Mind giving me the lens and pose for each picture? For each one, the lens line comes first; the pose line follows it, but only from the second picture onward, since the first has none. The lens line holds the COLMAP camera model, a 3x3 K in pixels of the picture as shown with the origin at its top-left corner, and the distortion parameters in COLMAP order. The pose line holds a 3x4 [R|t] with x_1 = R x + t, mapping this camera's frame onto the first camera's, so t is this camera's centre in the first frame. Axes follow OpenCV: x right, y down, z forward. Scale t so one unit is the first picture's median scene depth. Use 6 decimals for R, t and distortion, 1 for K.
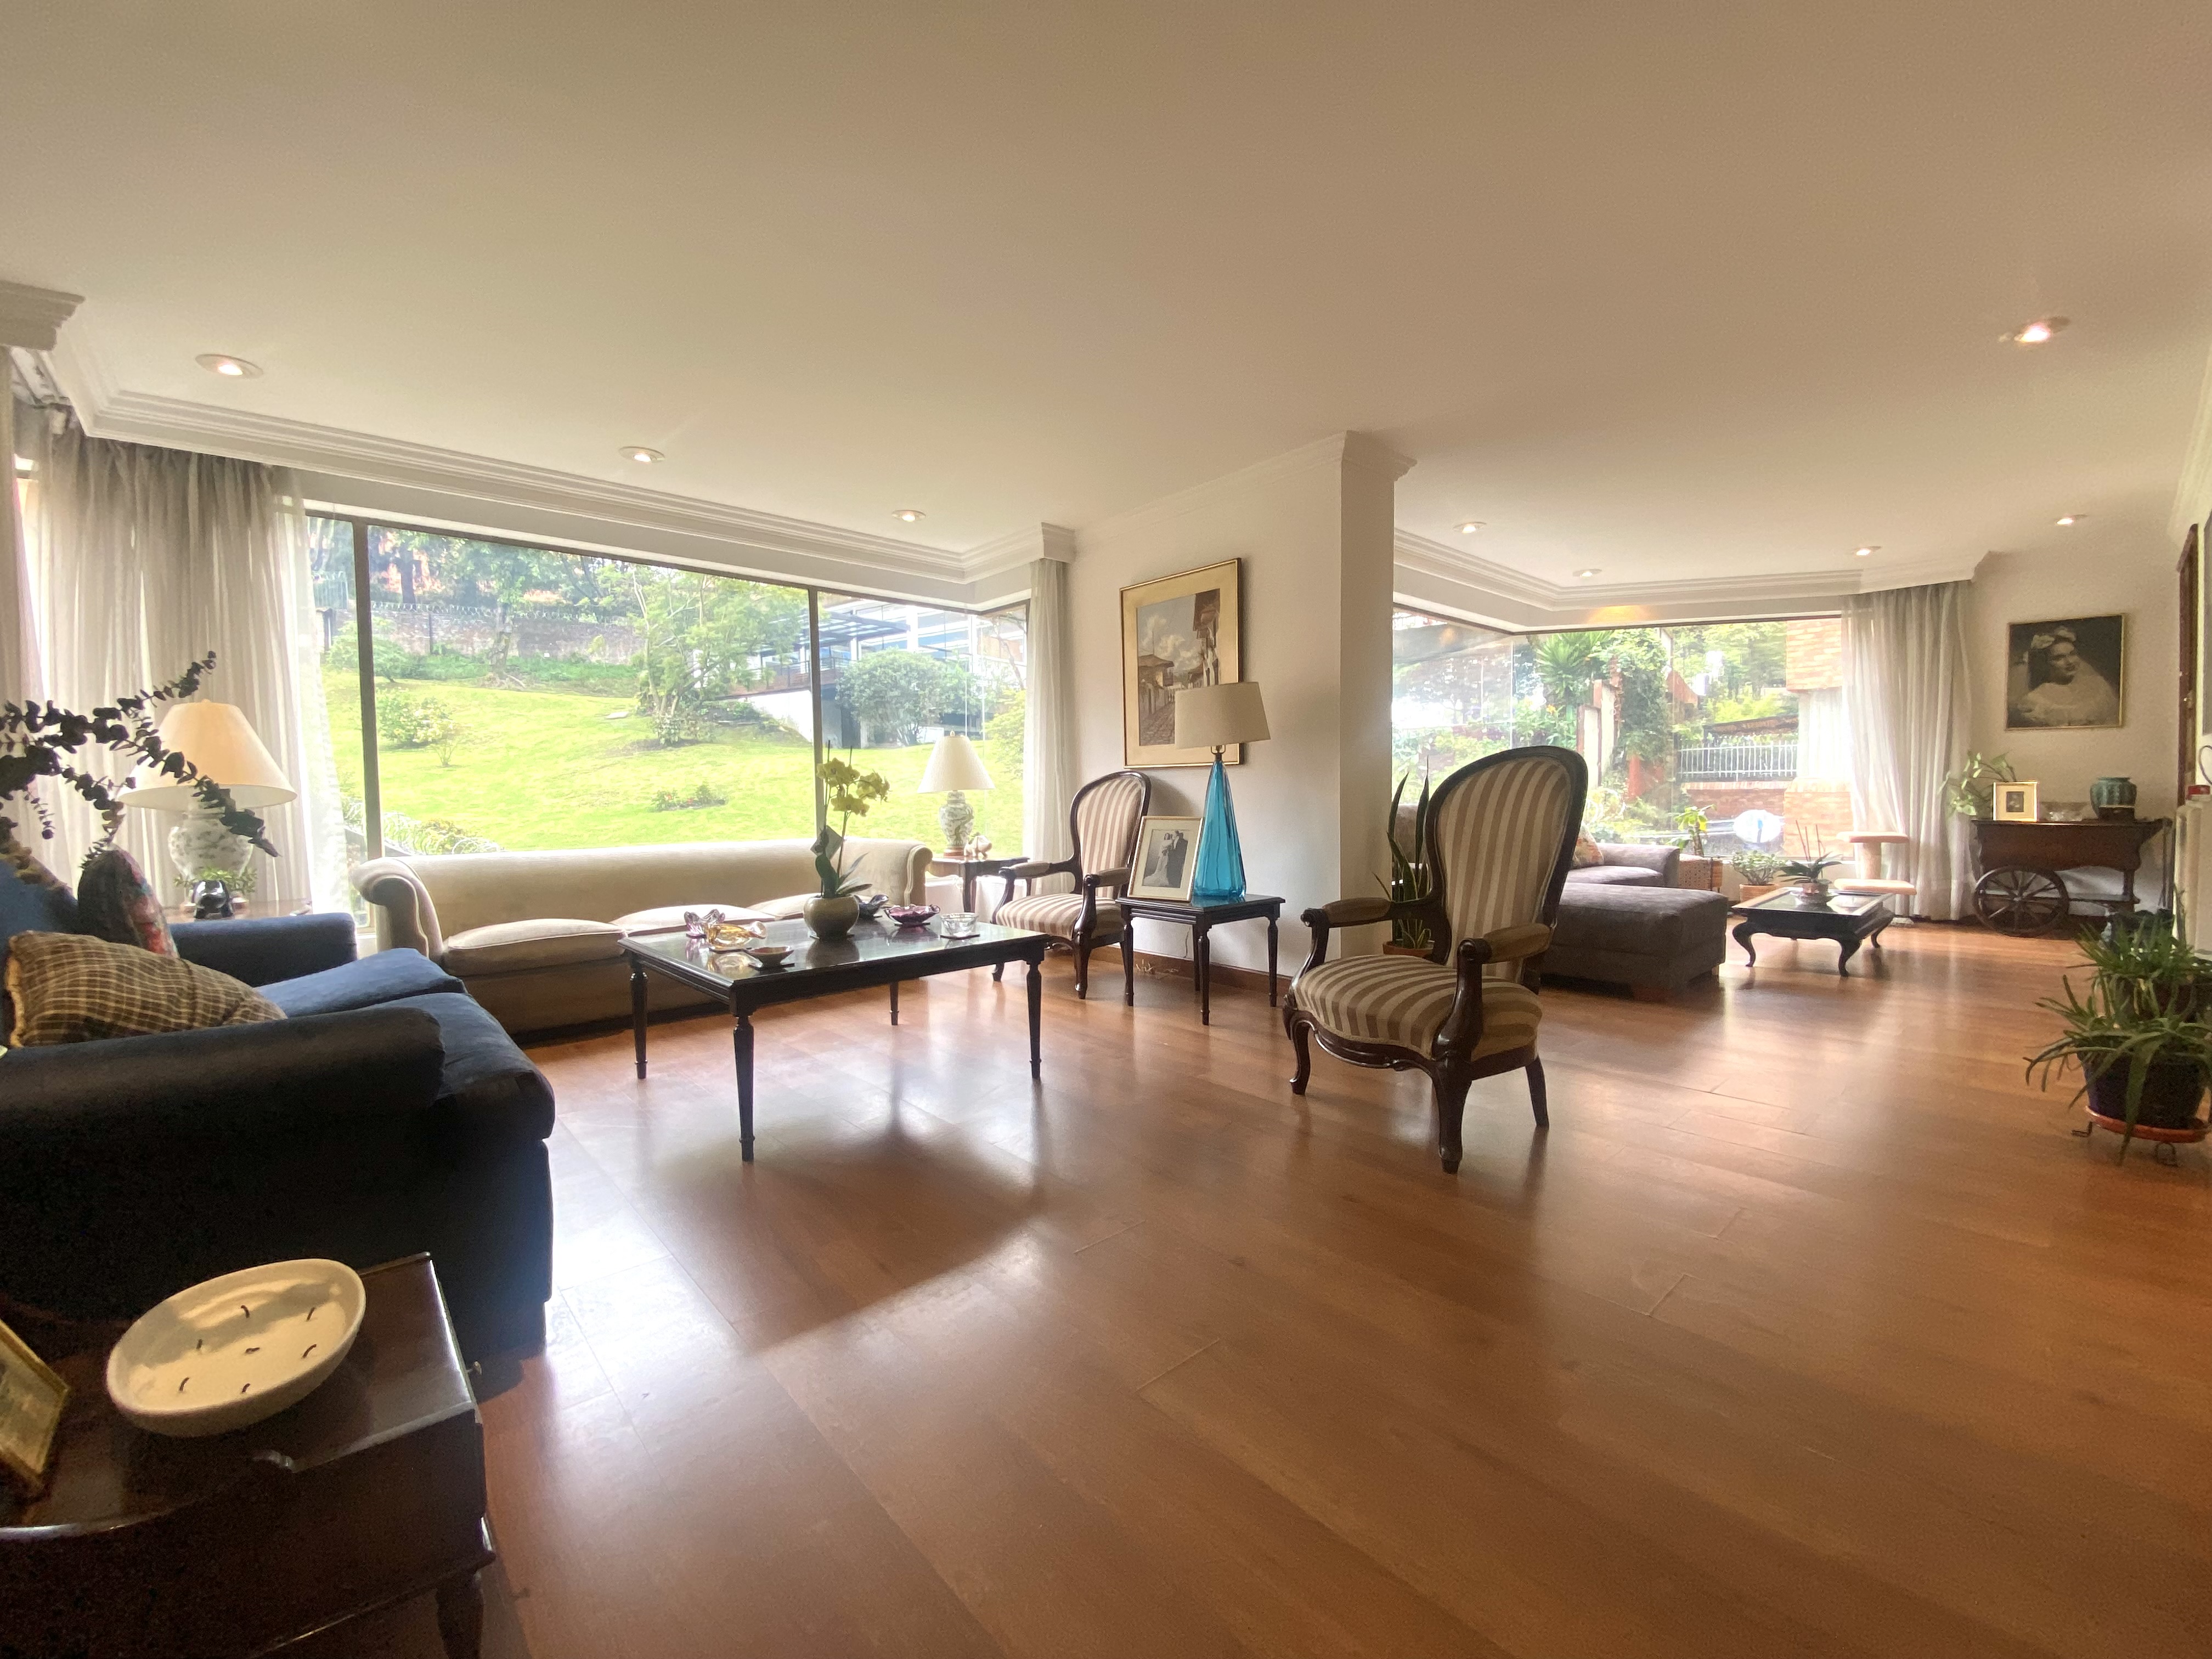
lens RADIAL K [[896.4, 0, 1101.0], [0, 896.4, 824.5], [0, 0, 1]] dist [0.034459, -0.024541]
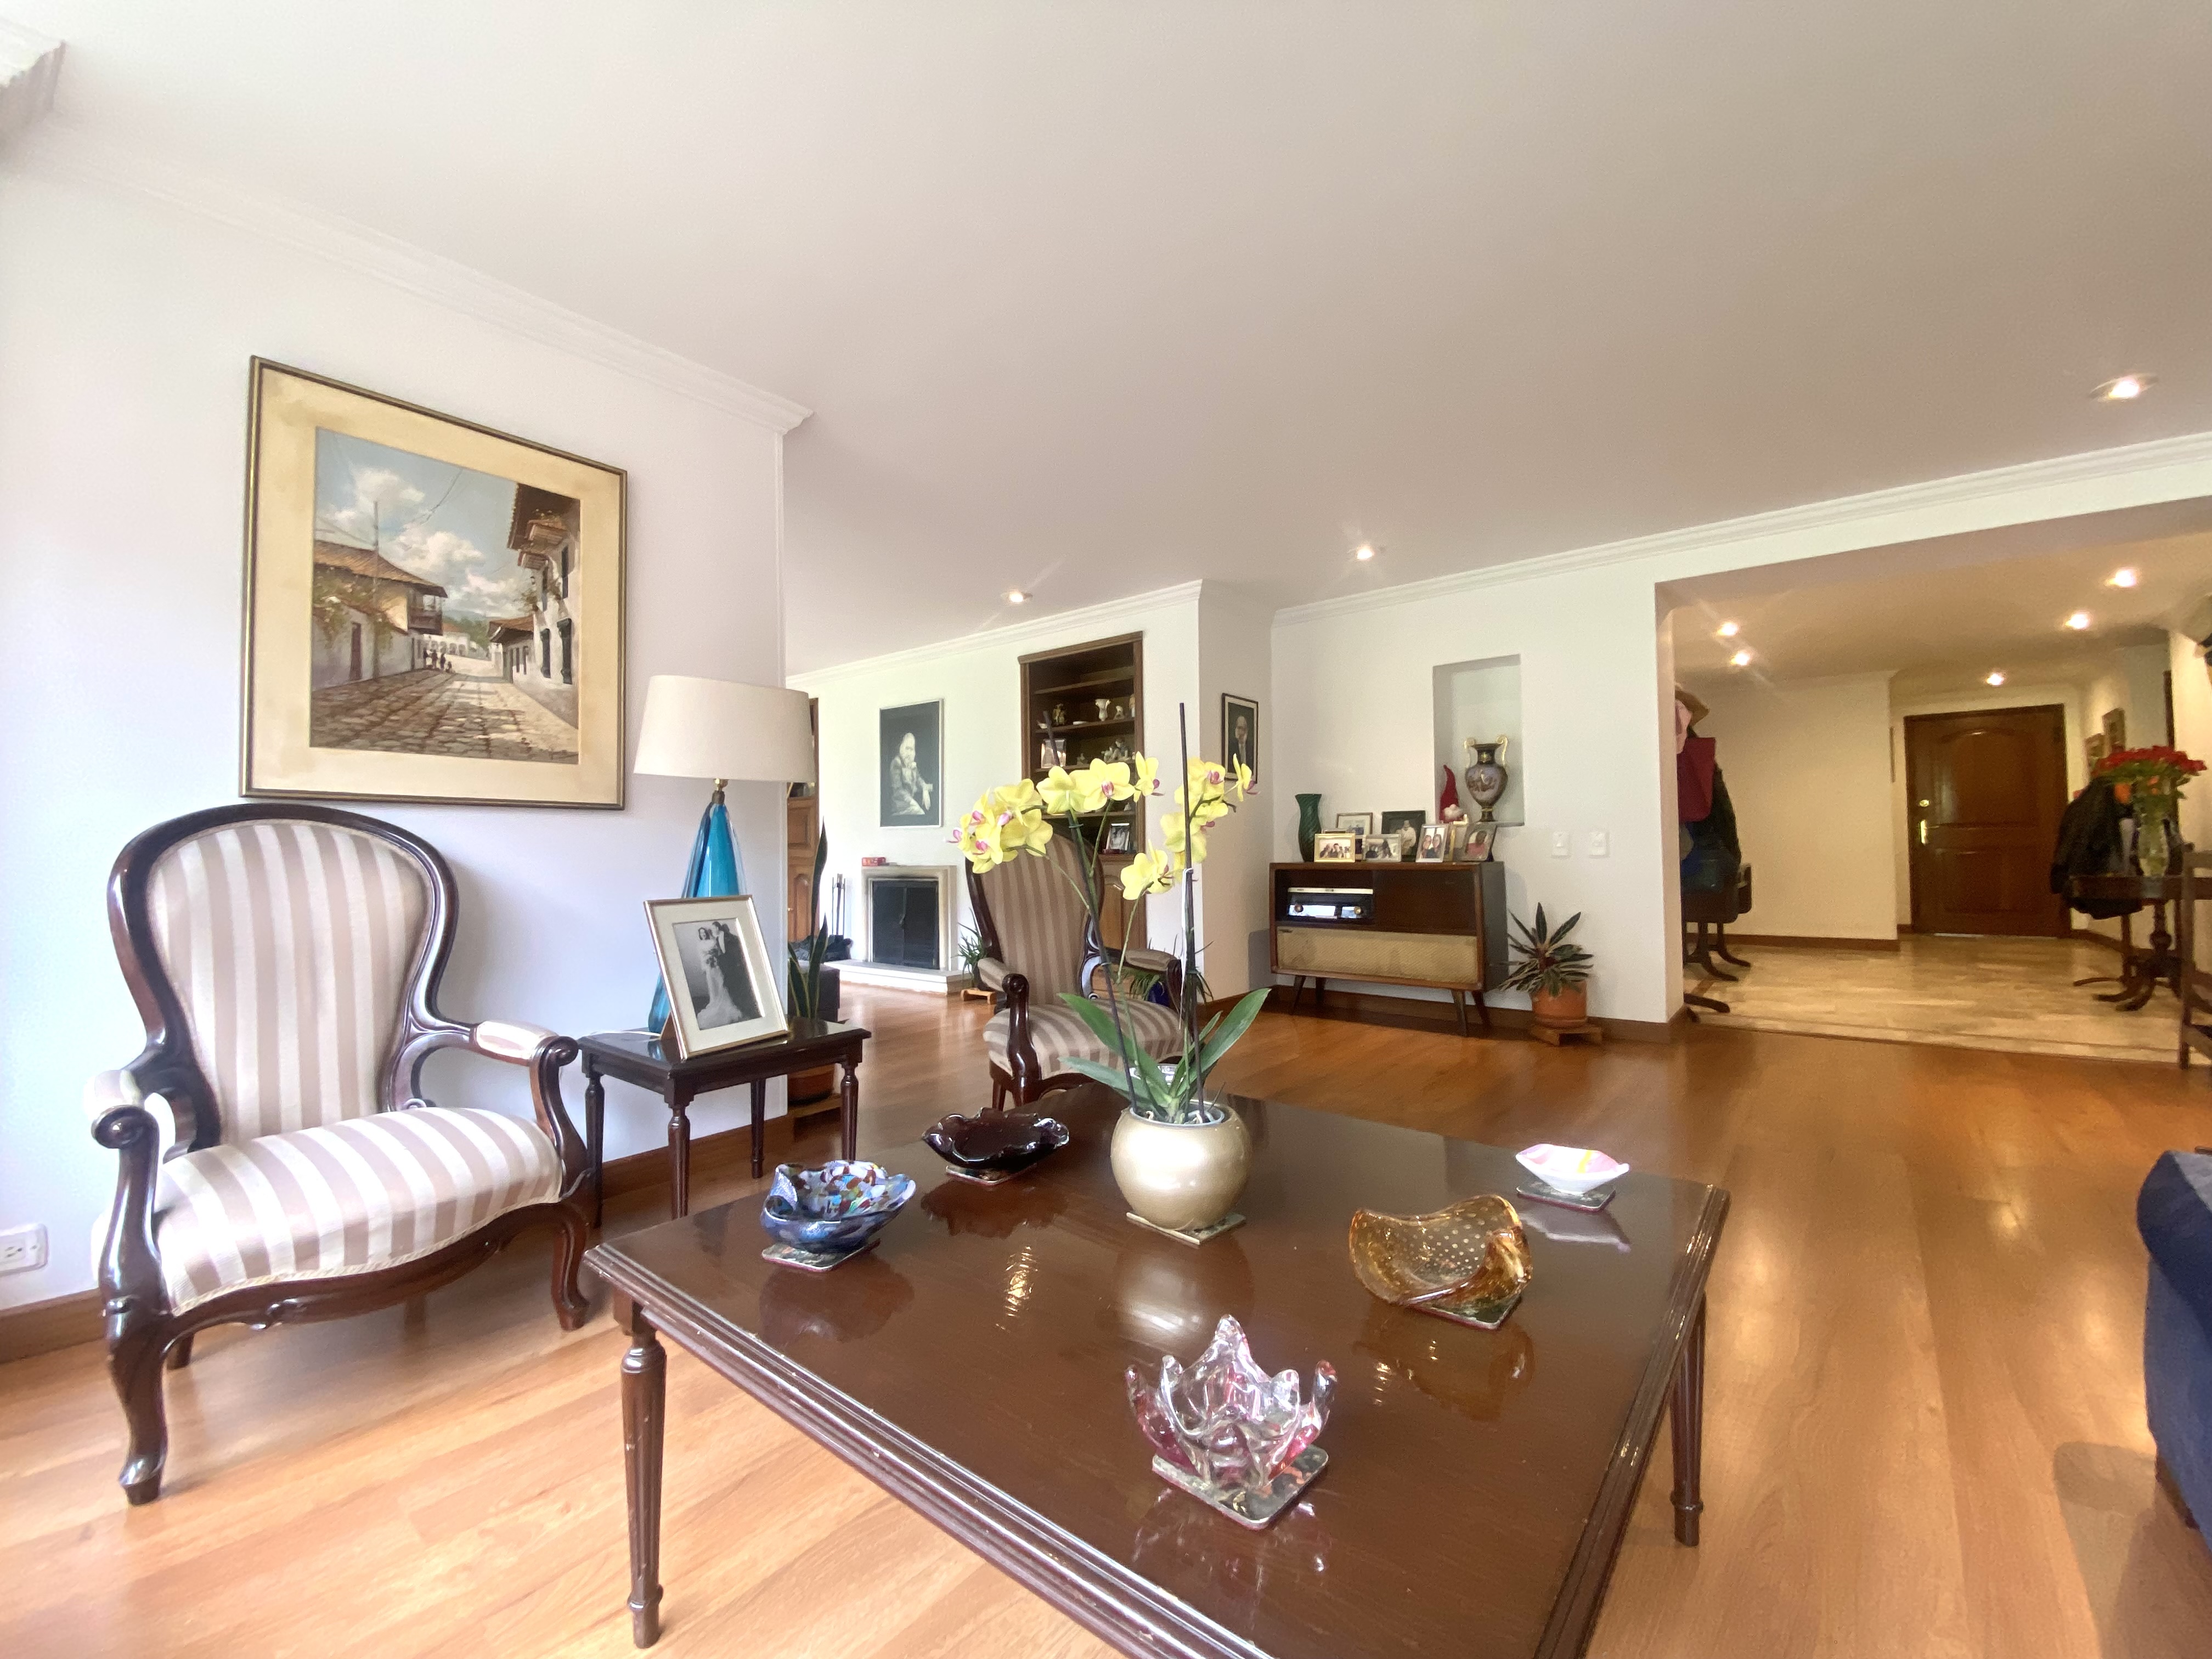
lens RADIAL K [[896.4, 0, 1101.0], [0, 896.4, 824.5], [0, 0, 1]] dist [0.034459, -0.024541]
pose [[-0.147182, 0.046781, 0.988002, -0.360543], [0.048434, 0.998024, -0.040040, -0.013777], [-0.987923, 0.041960, -0.149157, 0.583491]]
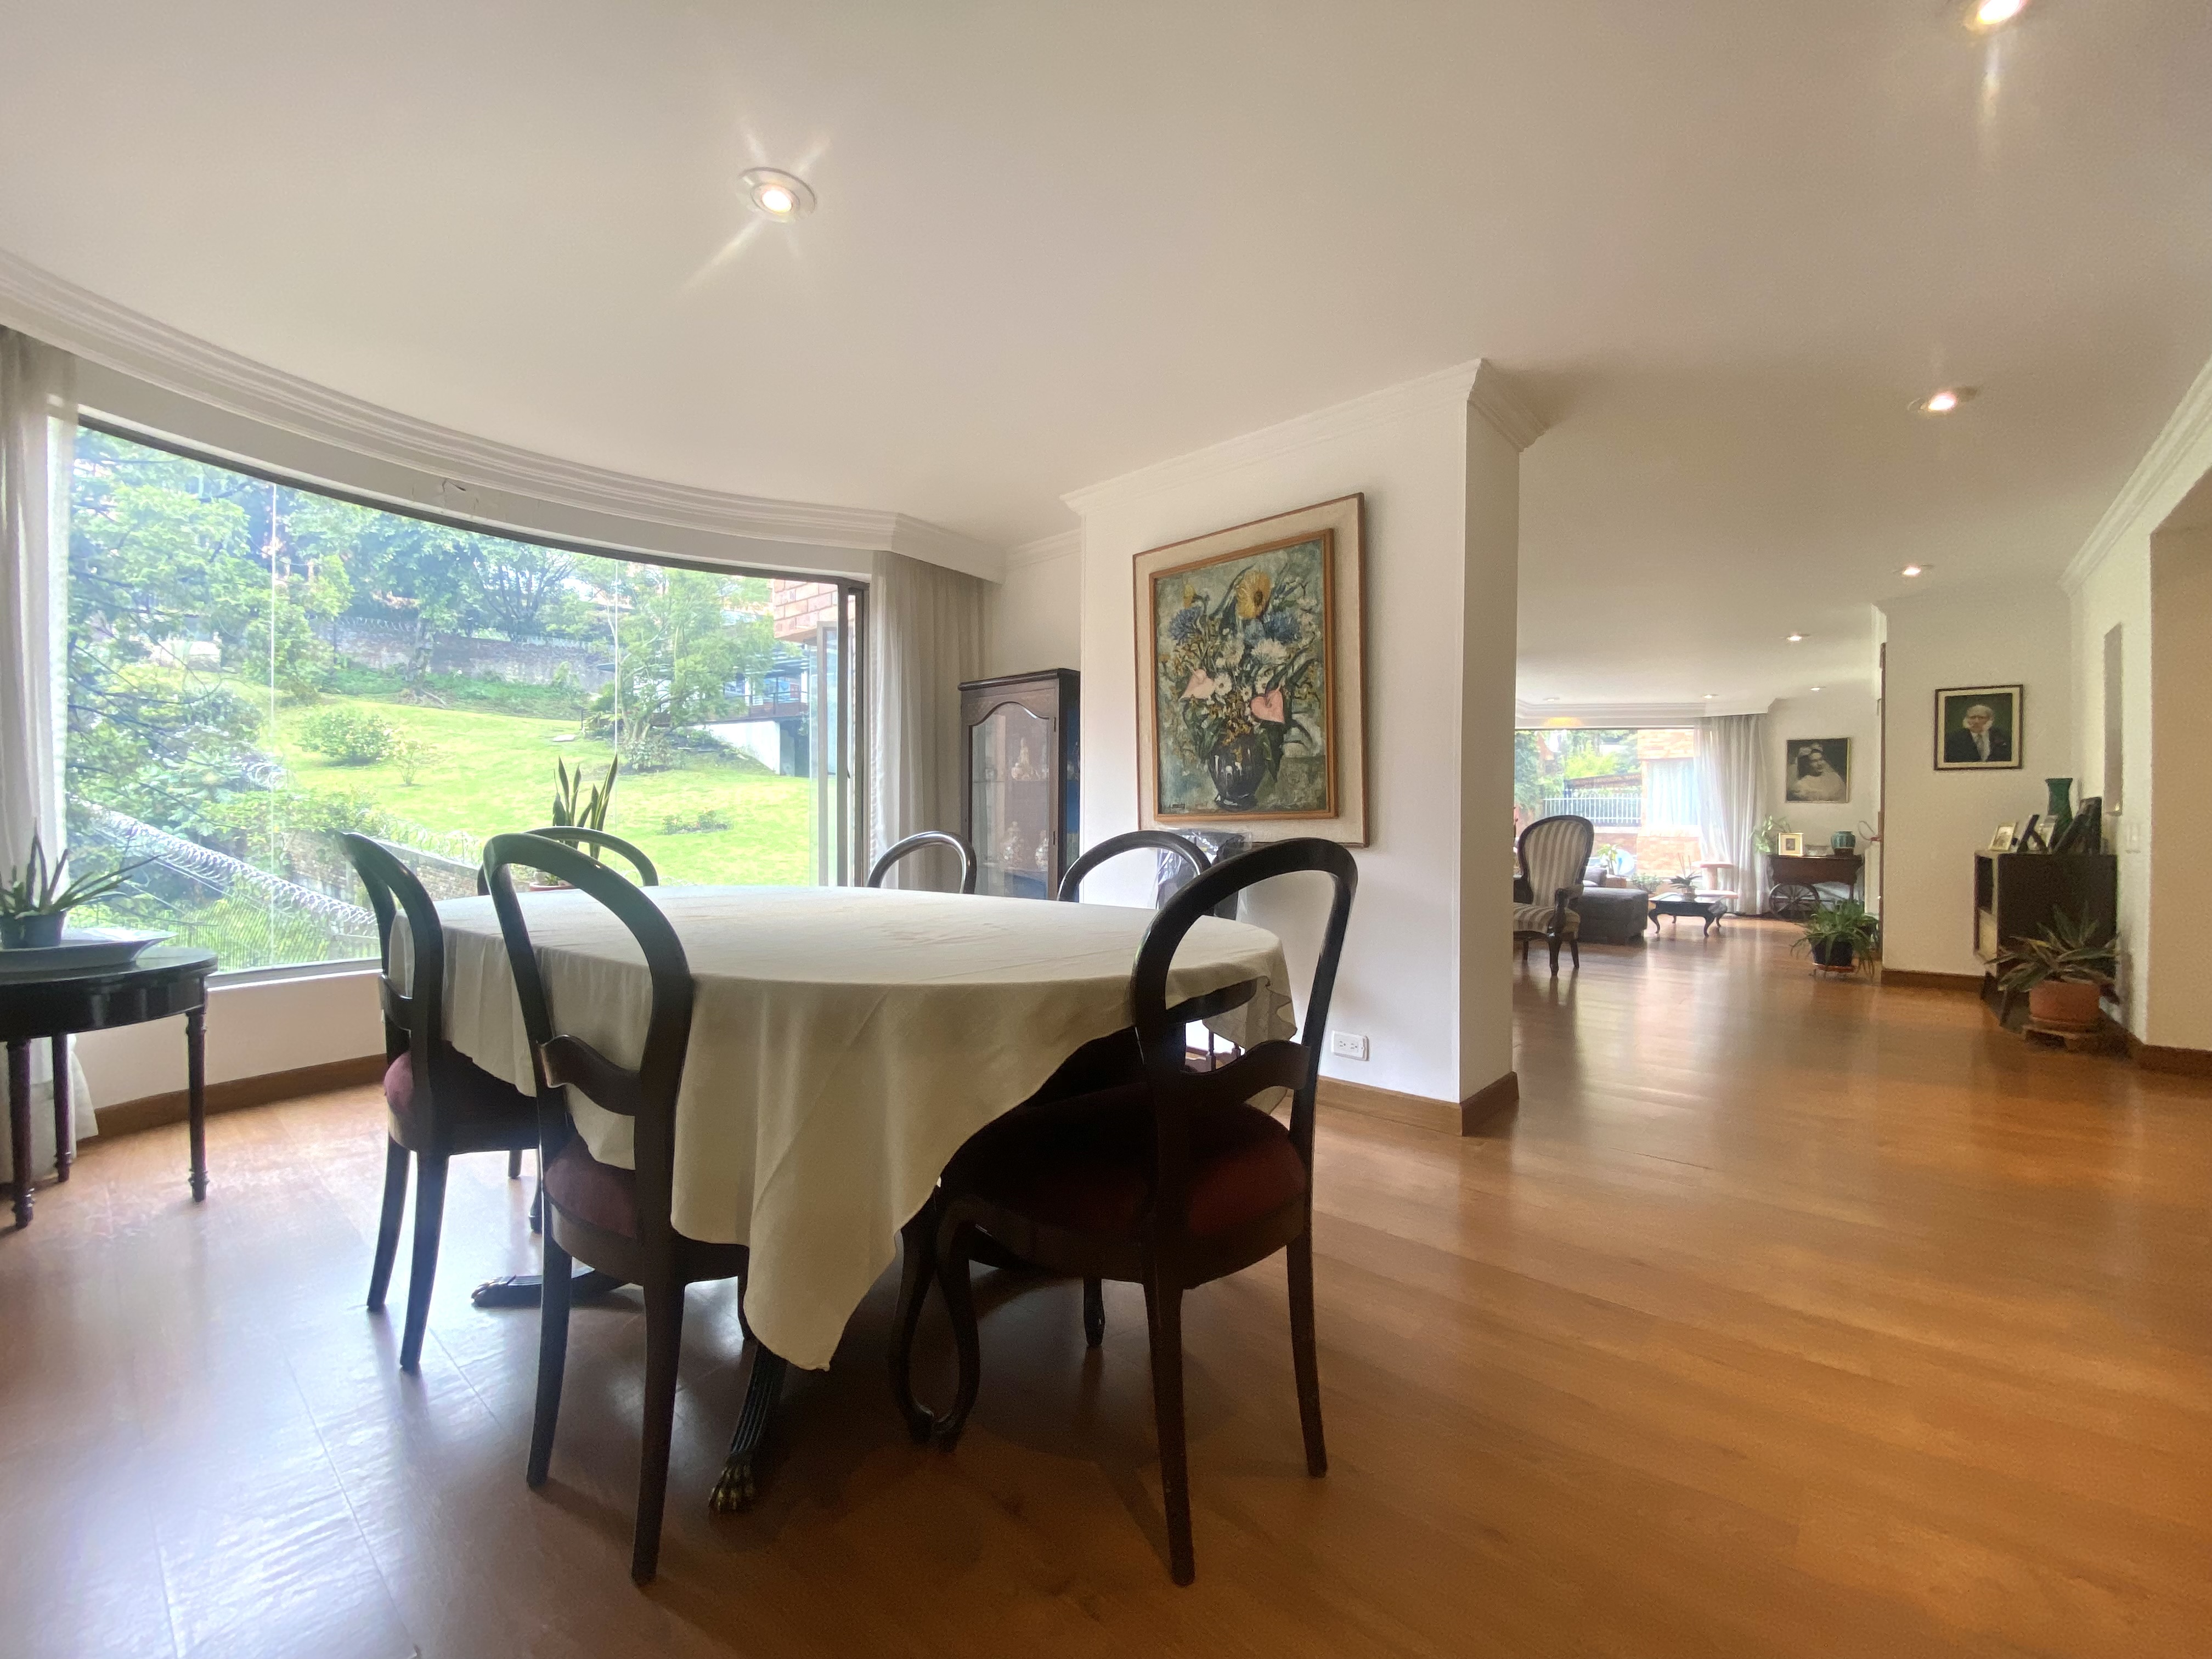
lens RADIAL K [[896.4, 0, 1101.0], [0, 896.4, 824.5], [0, 0, 1]] dist [0.034459, -0.024541]
pose [[0.991099, 0.020683, 0.131512, -0.485520], [-0.015957, 0.999192, -0.036887, 0.020266], [-0.132168, 0.034460, 0.990628, -0.503494]]
